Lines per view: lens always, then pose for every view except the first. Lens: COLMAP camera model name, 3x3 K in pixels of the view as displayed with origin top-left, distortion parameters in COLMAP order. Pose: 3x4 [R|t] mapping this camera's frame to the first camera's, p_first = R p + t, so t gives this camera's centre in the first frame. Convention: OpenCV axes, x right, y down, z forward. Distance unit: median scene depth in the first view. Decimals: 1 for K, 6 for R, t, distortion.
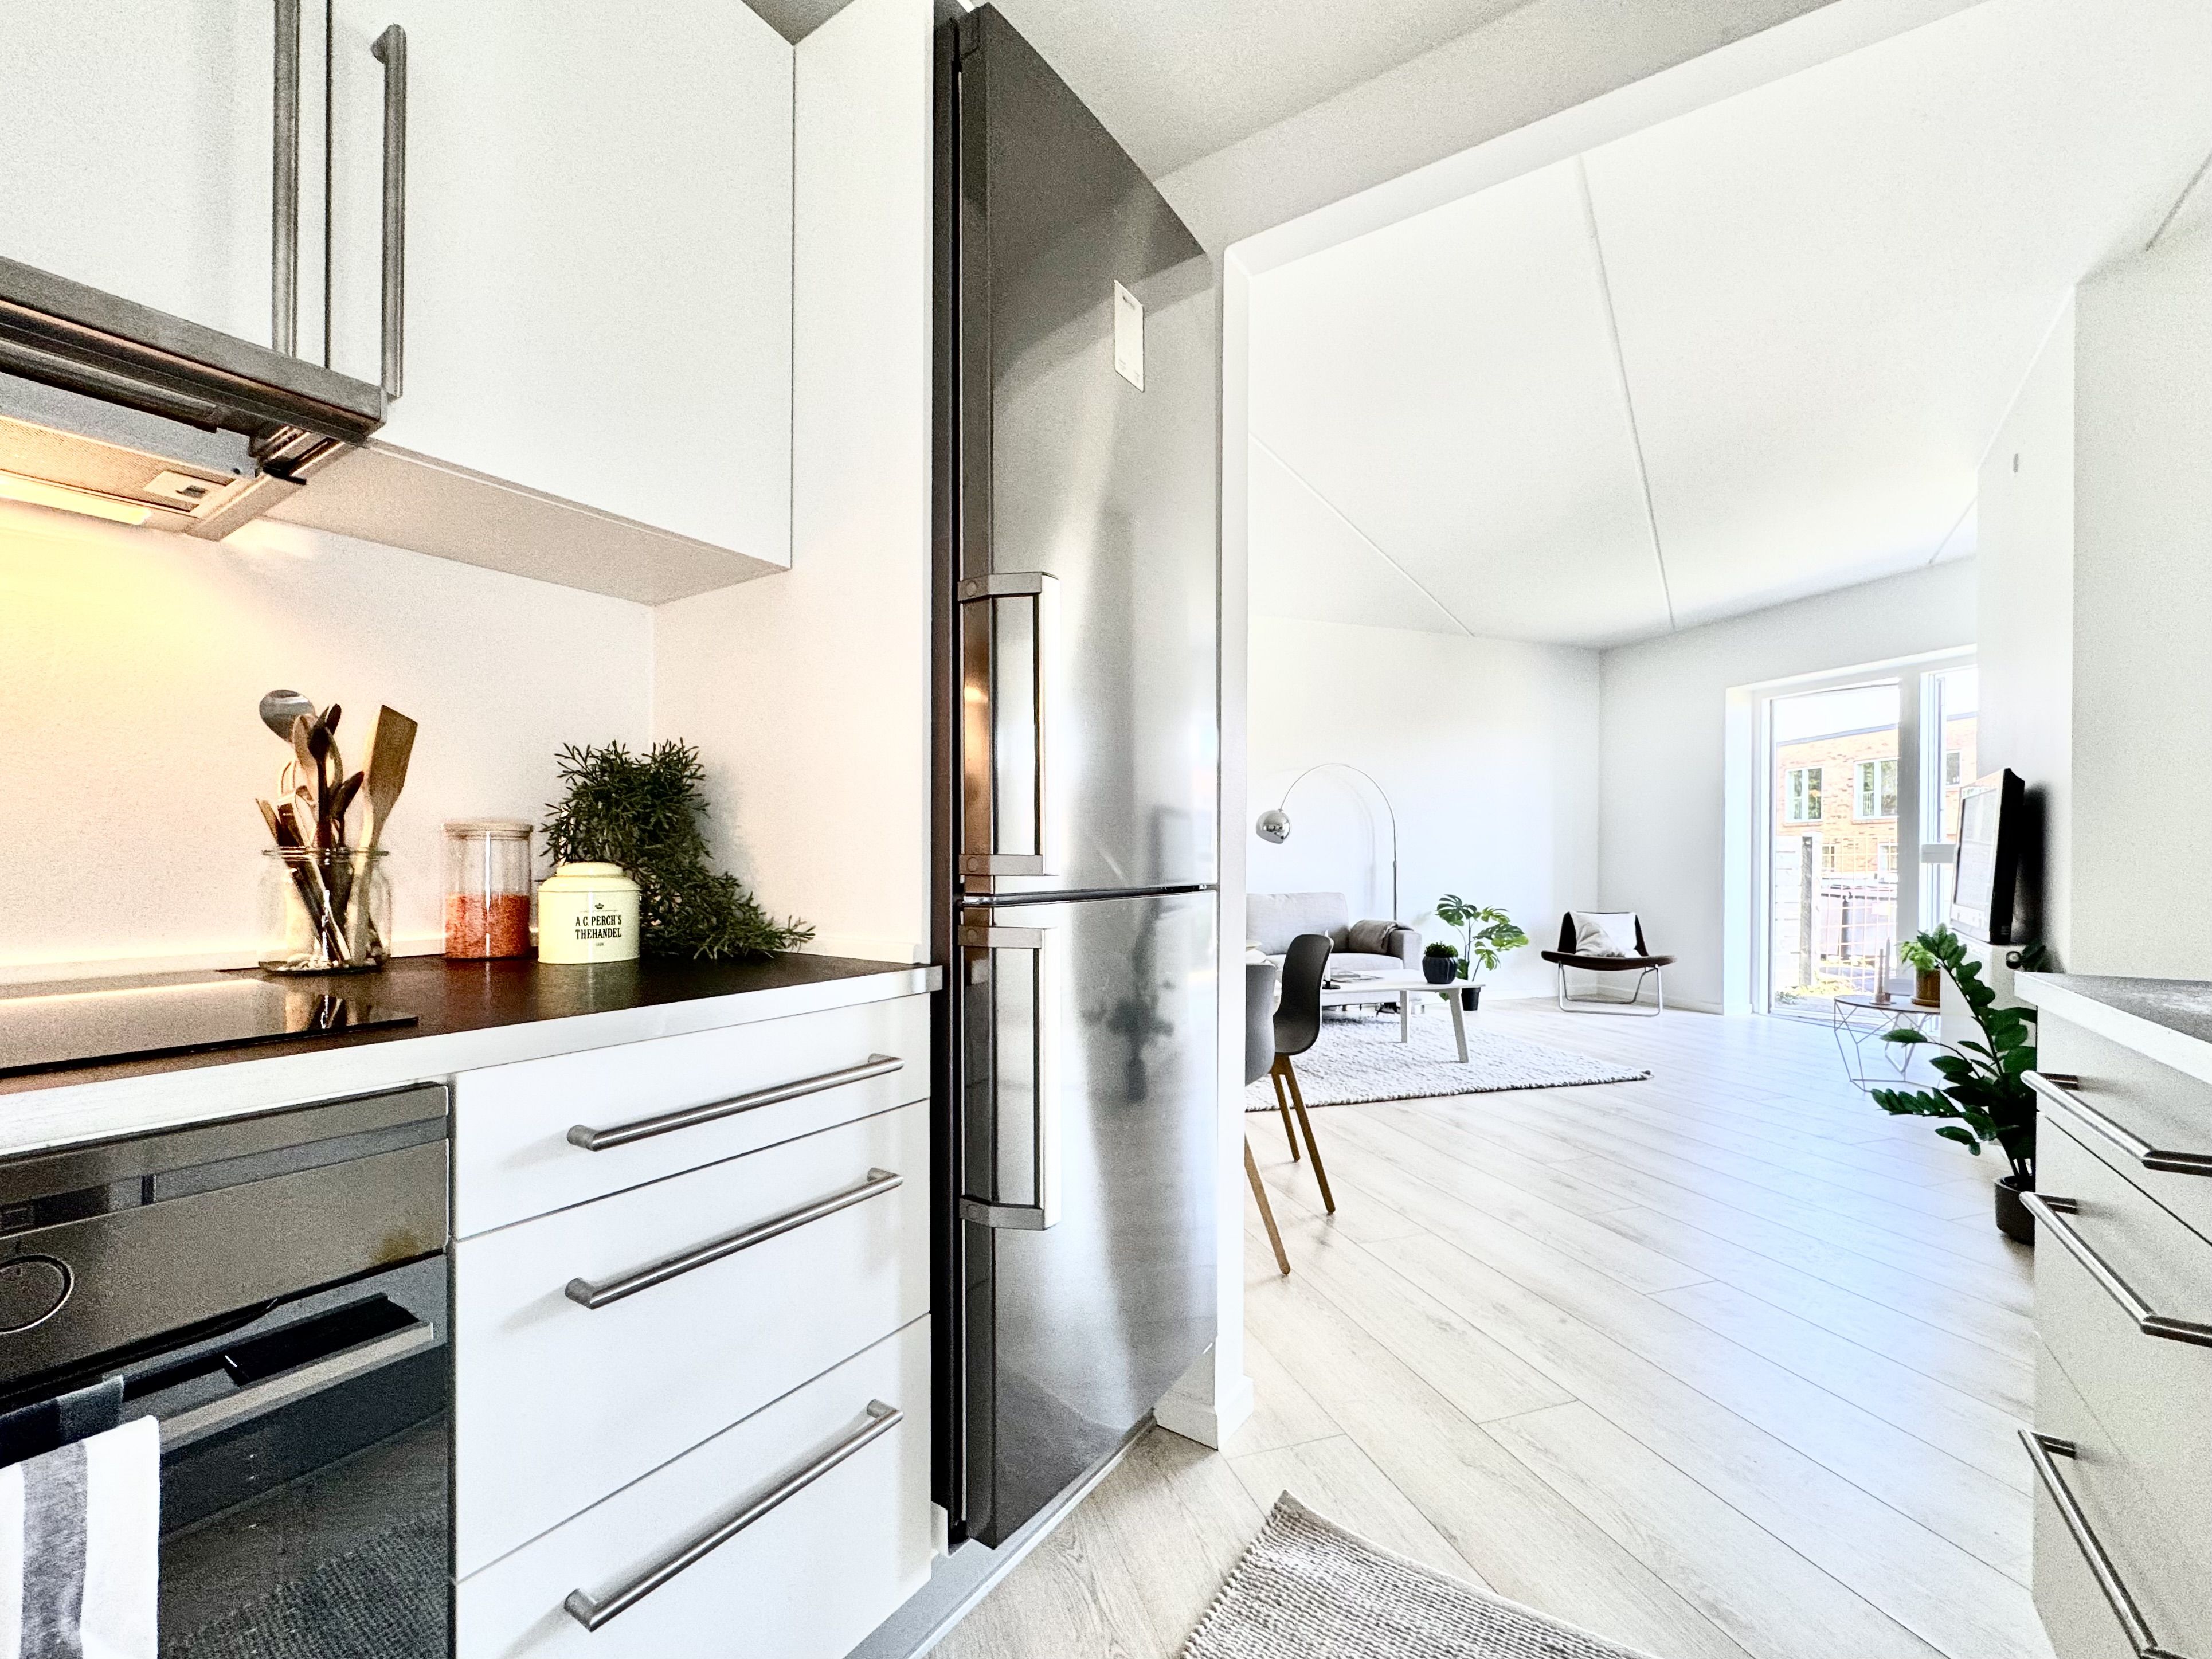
lens RADIAL K [[892.6, 0, 1111.4], [0, 892.6, 829.5], [0, 0, 1]] dist [0.002037, 0.000093]
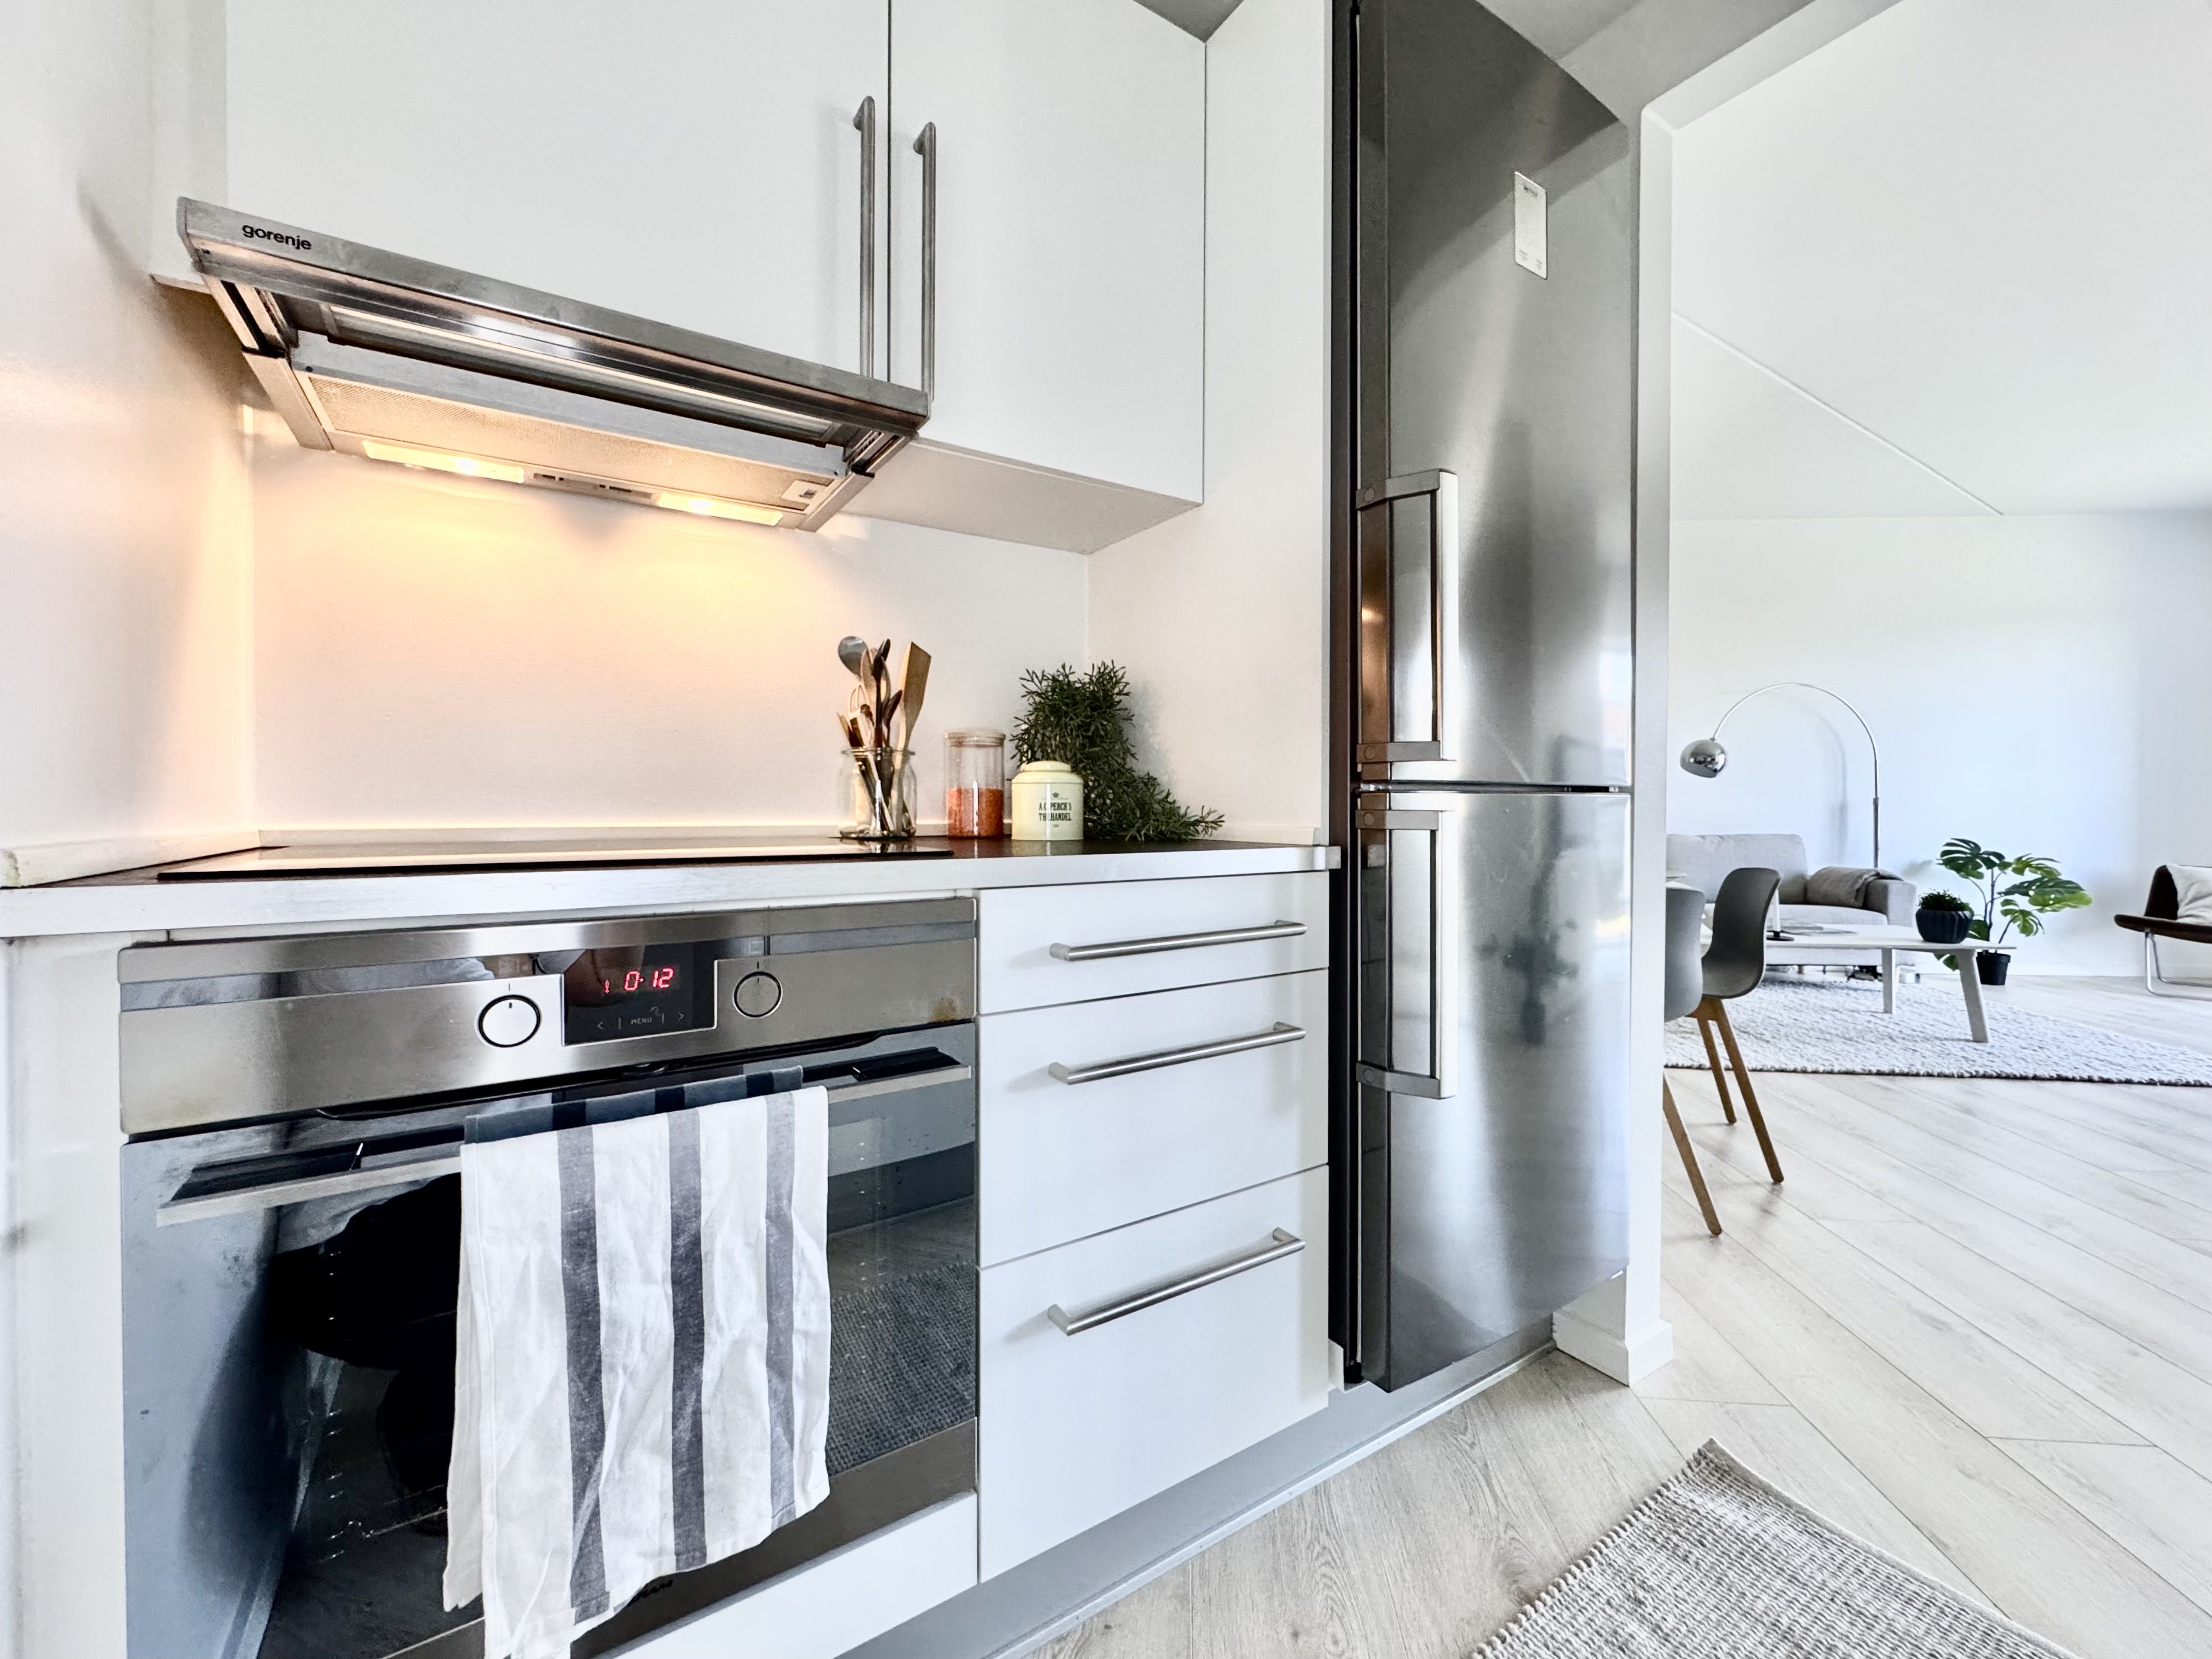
lens RADIAL K [[897.0, 0, 1110.4], [0, 897.0, 803.0], [0, 0, 1]] dist [-0.002100, -0.000084]
pose [[0.918606, 0.003570, -0.395159, -0.014422], [-0.001499, 0.999983, 0.005549, 0.084221], [0.395172, -0.004505, 0.918596, -0.098943]]
